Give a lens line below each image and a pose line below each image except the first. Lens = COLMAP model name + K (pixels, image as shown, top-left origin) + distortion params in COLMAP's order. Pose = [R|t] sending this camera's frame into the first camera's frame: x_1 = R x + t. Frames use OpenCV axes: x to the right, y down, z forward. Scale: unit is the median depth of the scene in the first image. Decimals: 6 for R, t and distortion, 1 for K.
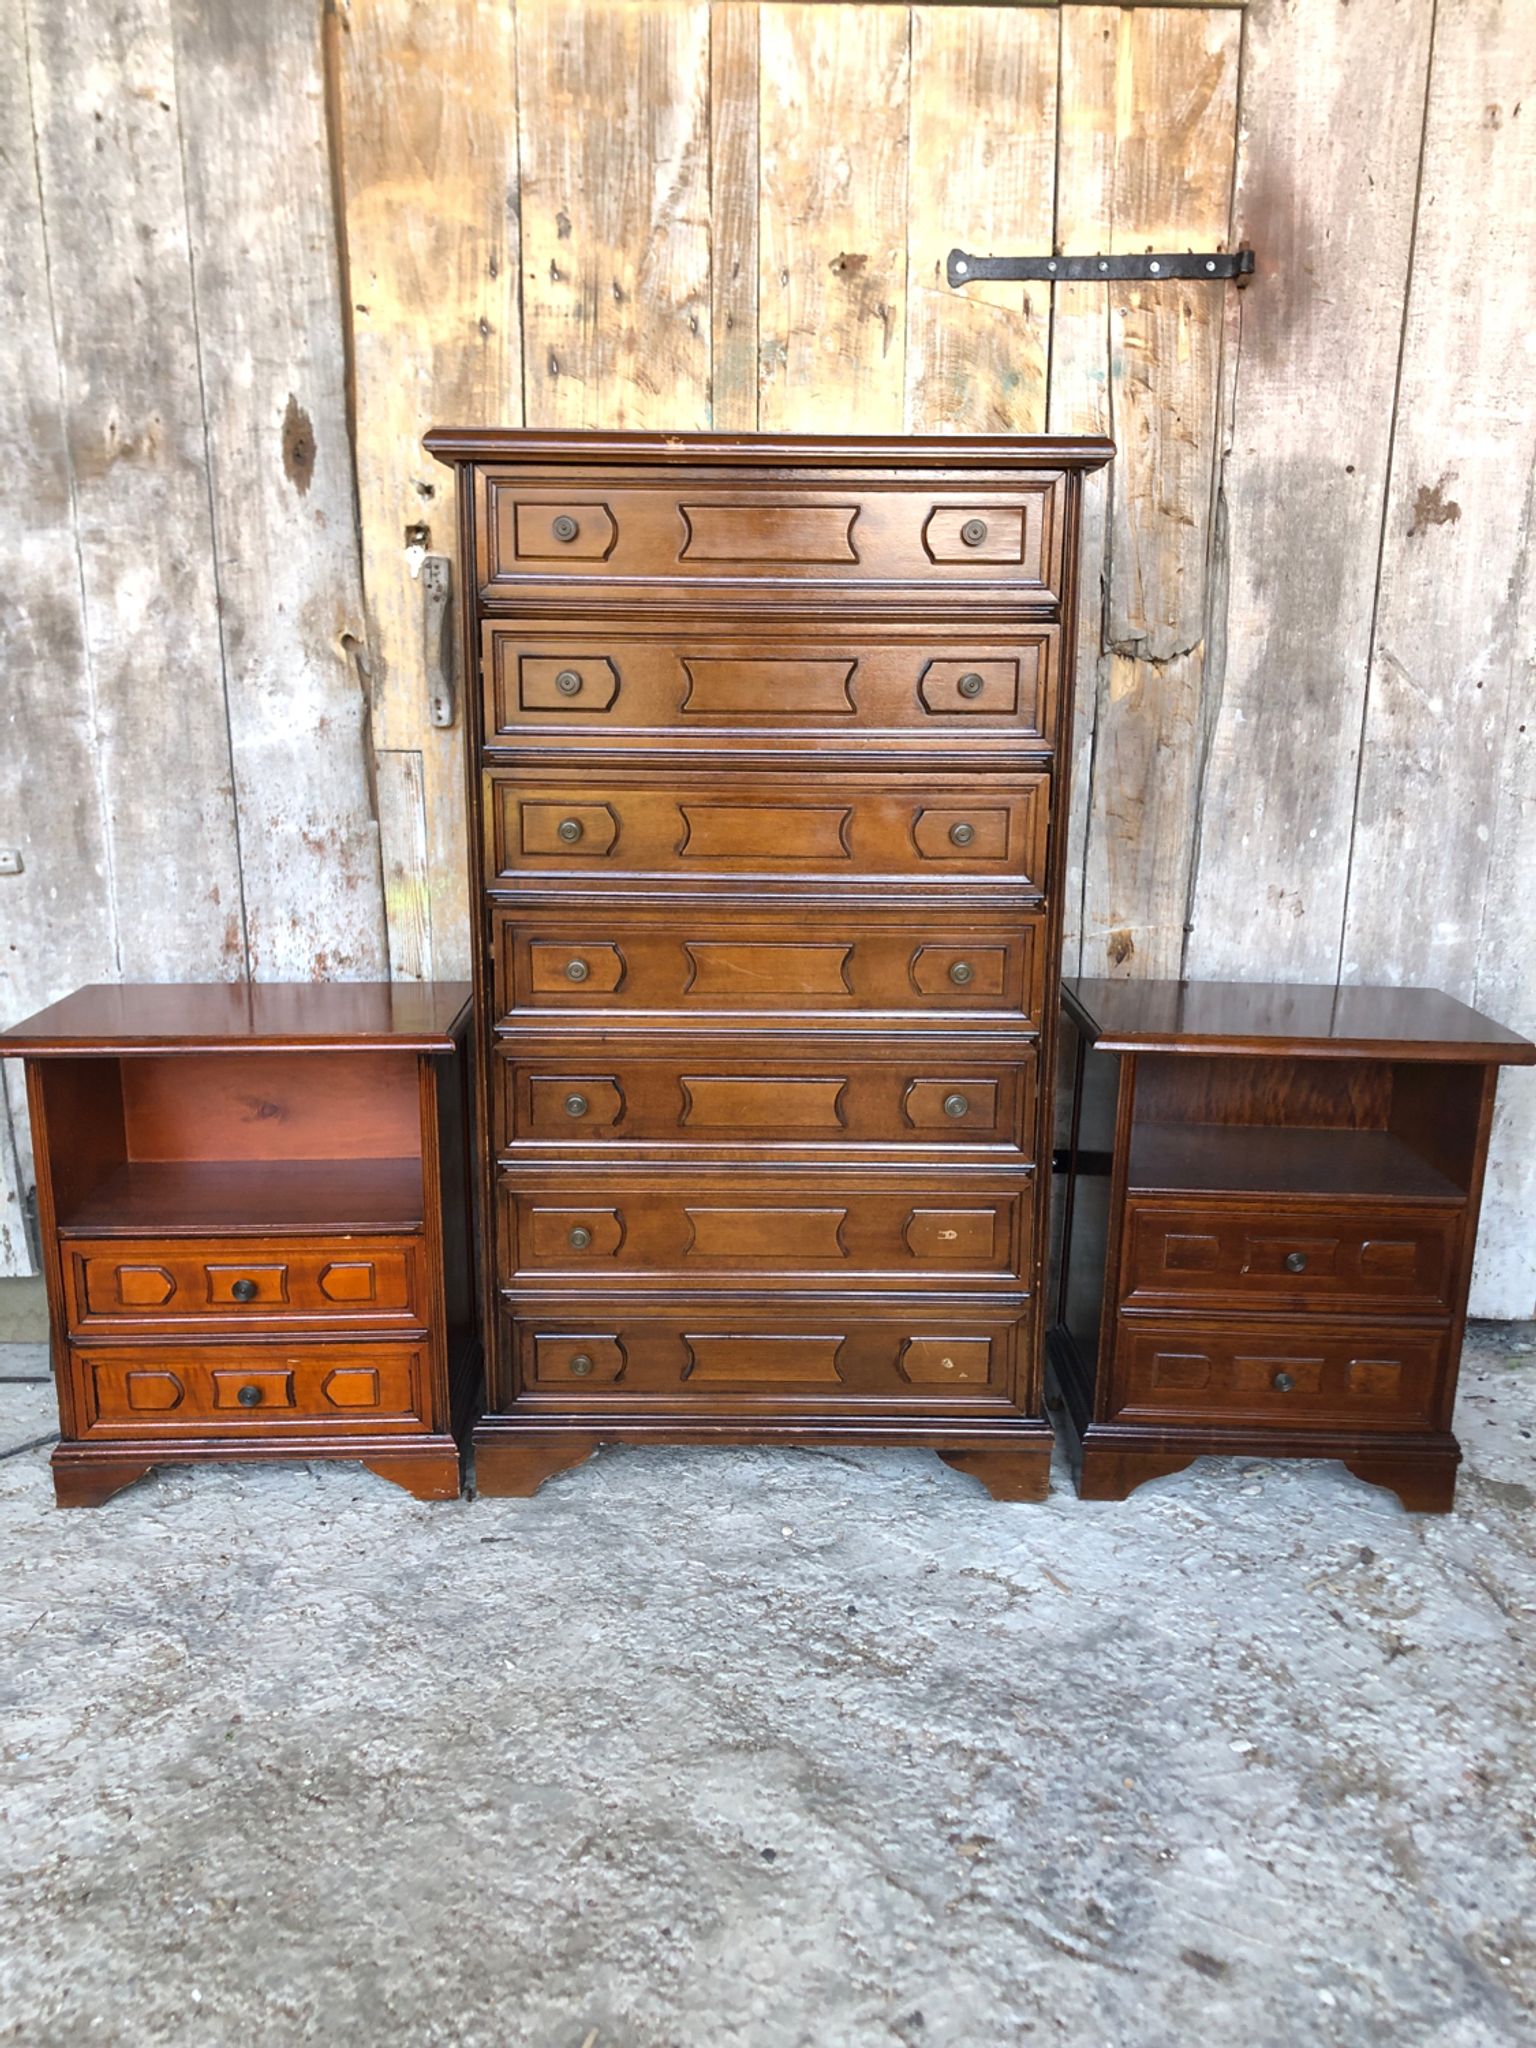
lens RADIAL K [[1694.8, 0, 765.7], [0, 1694.8, 1021.6], [0, 0, 1]] dist [0.008145, 0.017836]
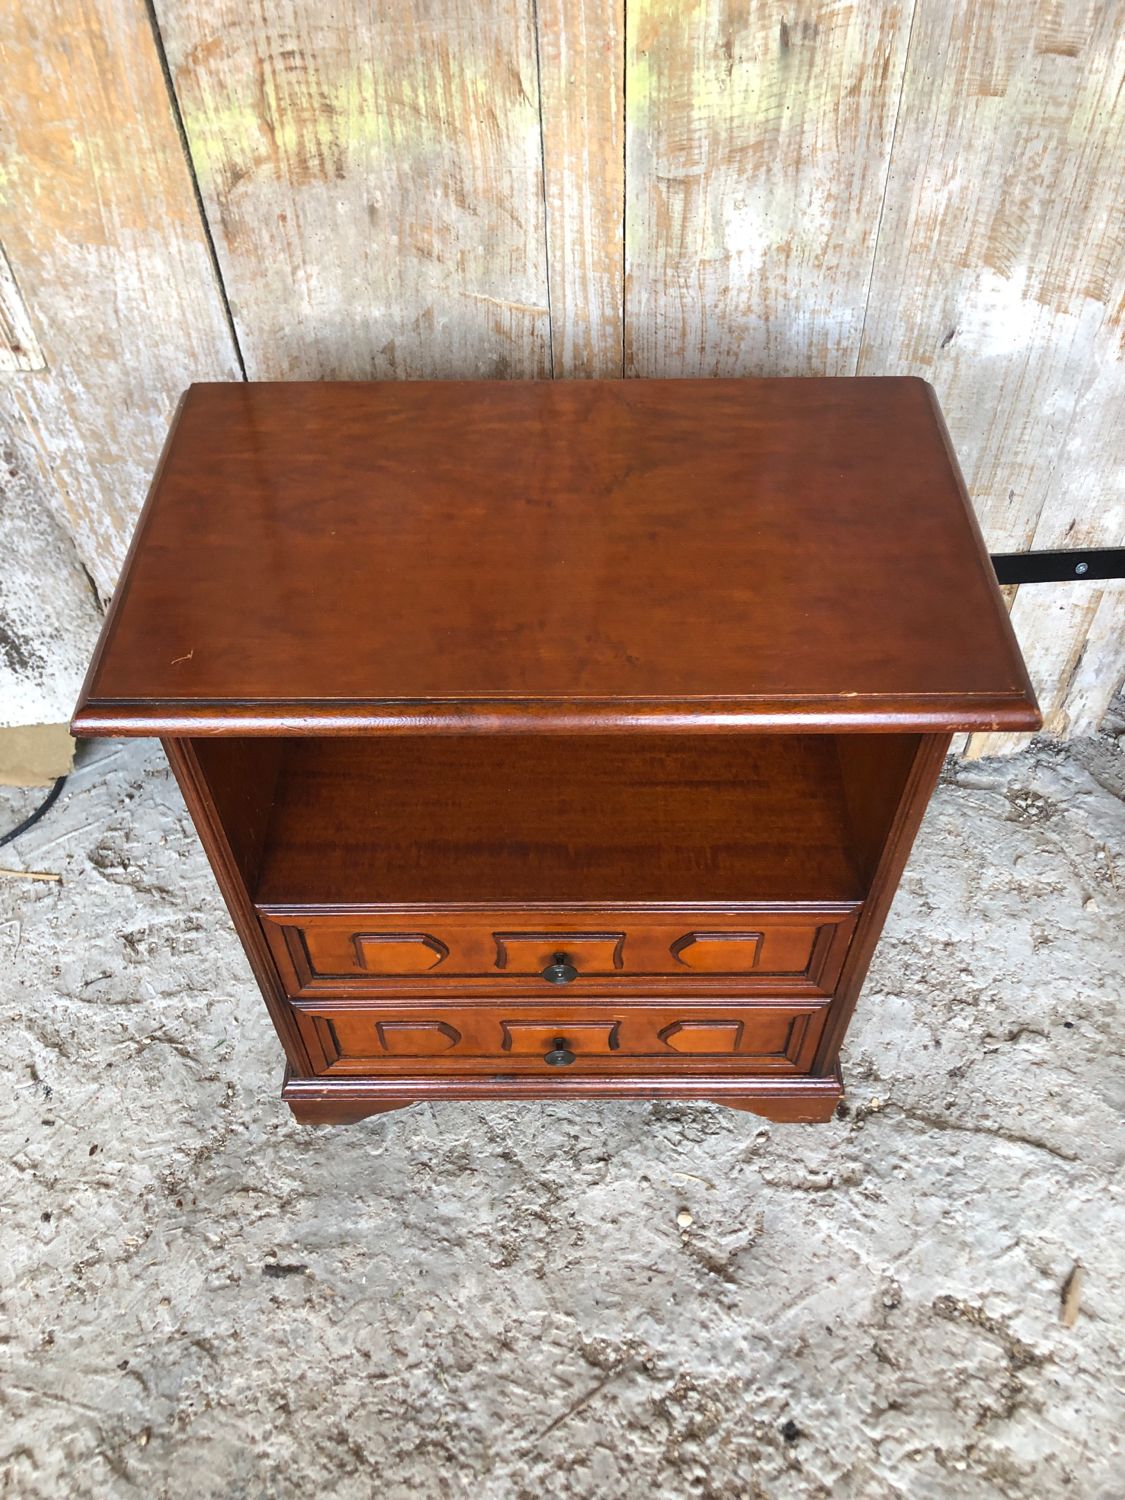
lens RADIAL K [[1241.3, 0, 556.2], [0, 1241.3, 753.4], [0, 0, 1]] dist [0.008145, 0.017836]
pose [[0.999166, -0.023391, -0.033465, -0.019495], [0.038223, 0.824021, 0.565268, -0.160700], [0.014353, -0.566075, 0.824228, 0.669150]]
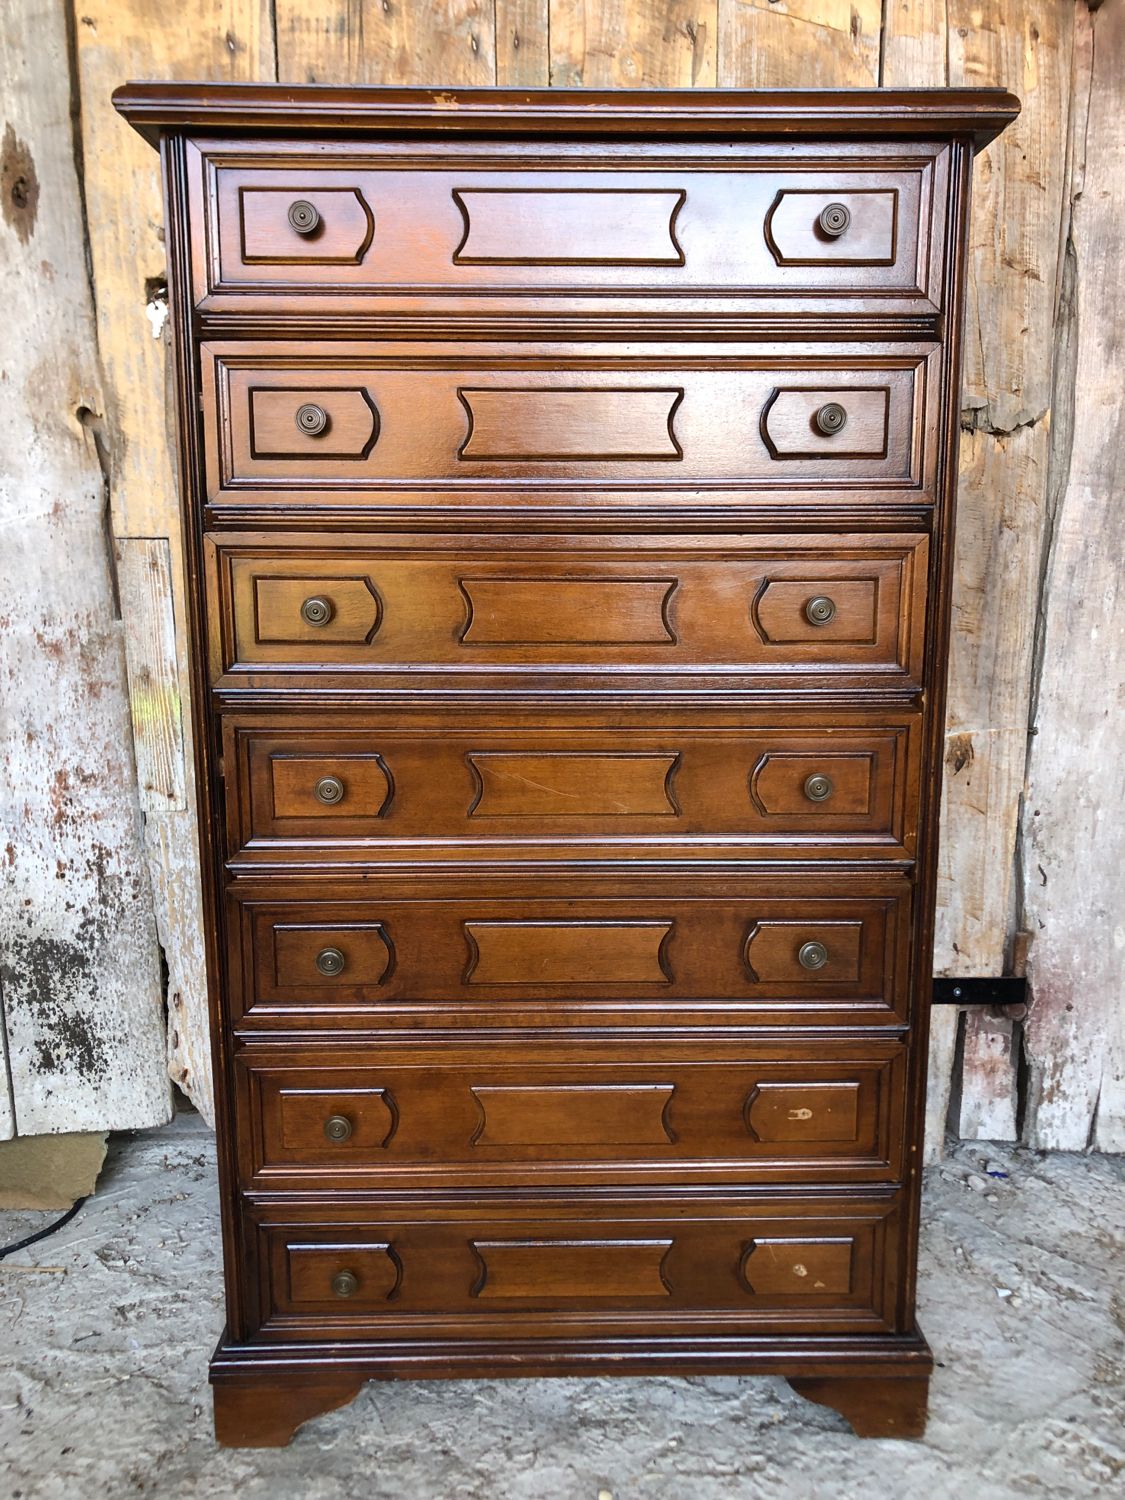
lens RADIAL K [[1241.3, 0, 571.0], [0, 1241.3, 747.4], [0, 0, 1]] dist [0.008145, 0.017836]
pose [[0.999800, -0.012367, 0.015705, -0.008060], [0.013170, 0.998557, -0.052056, -0.017513], [-0.015039, 0.052252, 0.998521, 0.398128]]
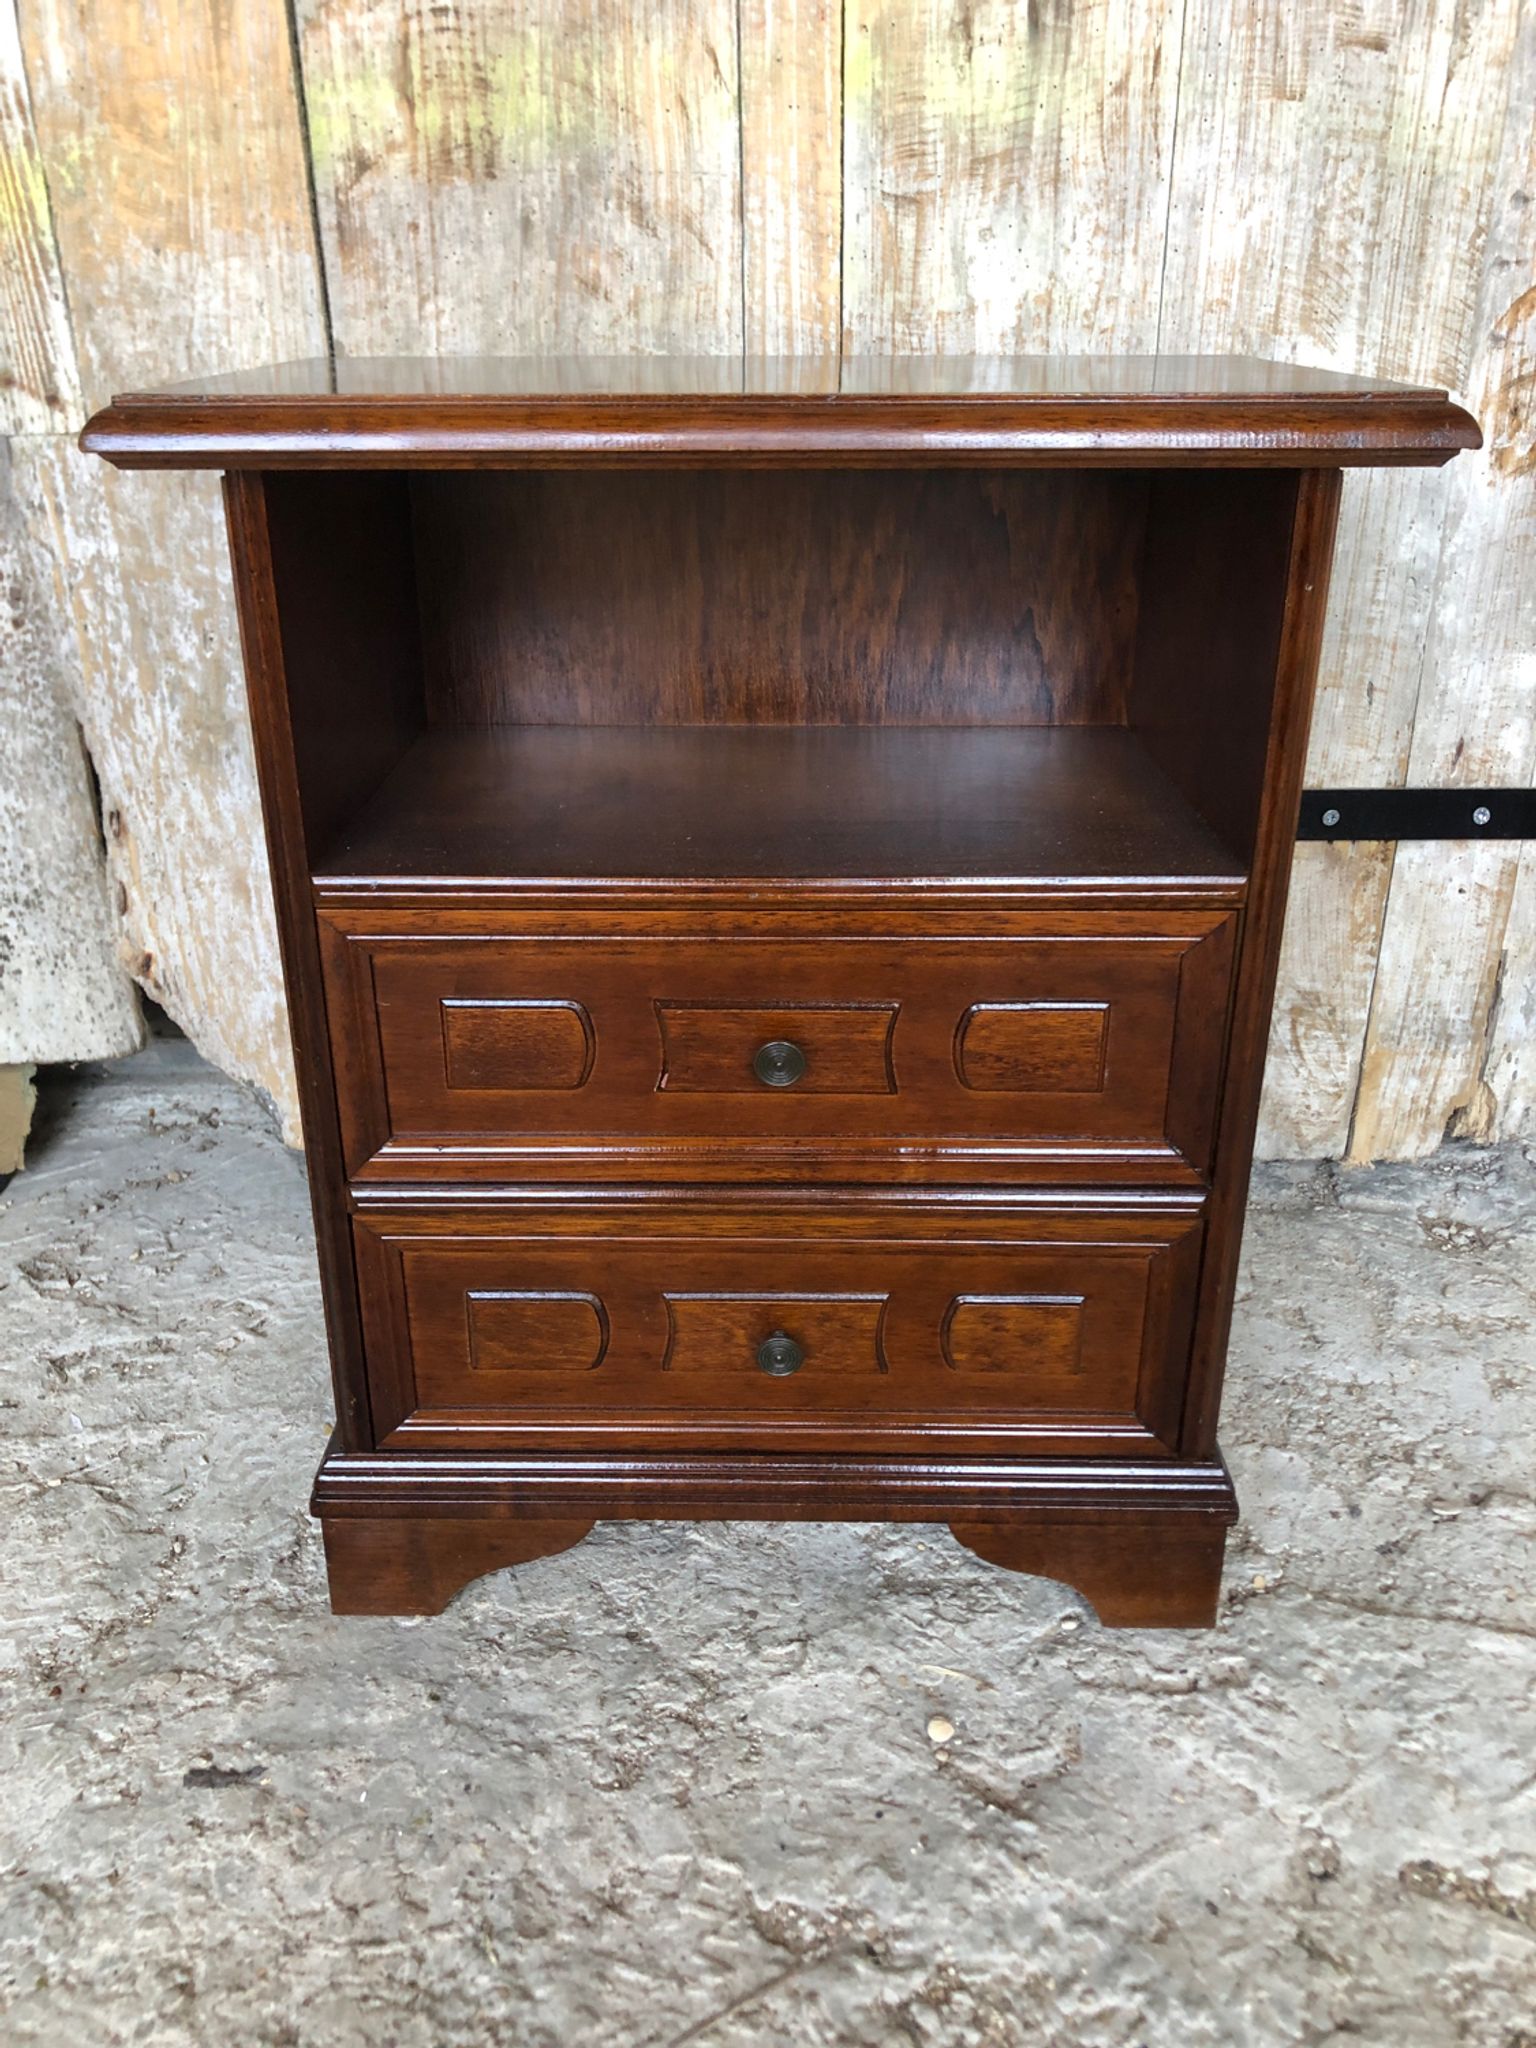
lens RADIAL K [[1694.8, 0, 744.9], [0, 1694.8, 1022.7], [0, 0, 1]] dist [0.008145, 0.017836]
pose [[0.999450, -0.009218, -0.031855, -0.019705], [0.015350, 0.980080, 0.198010, 0.051627], [0.029395, -0.198390, 0.979682, 0.625733]]
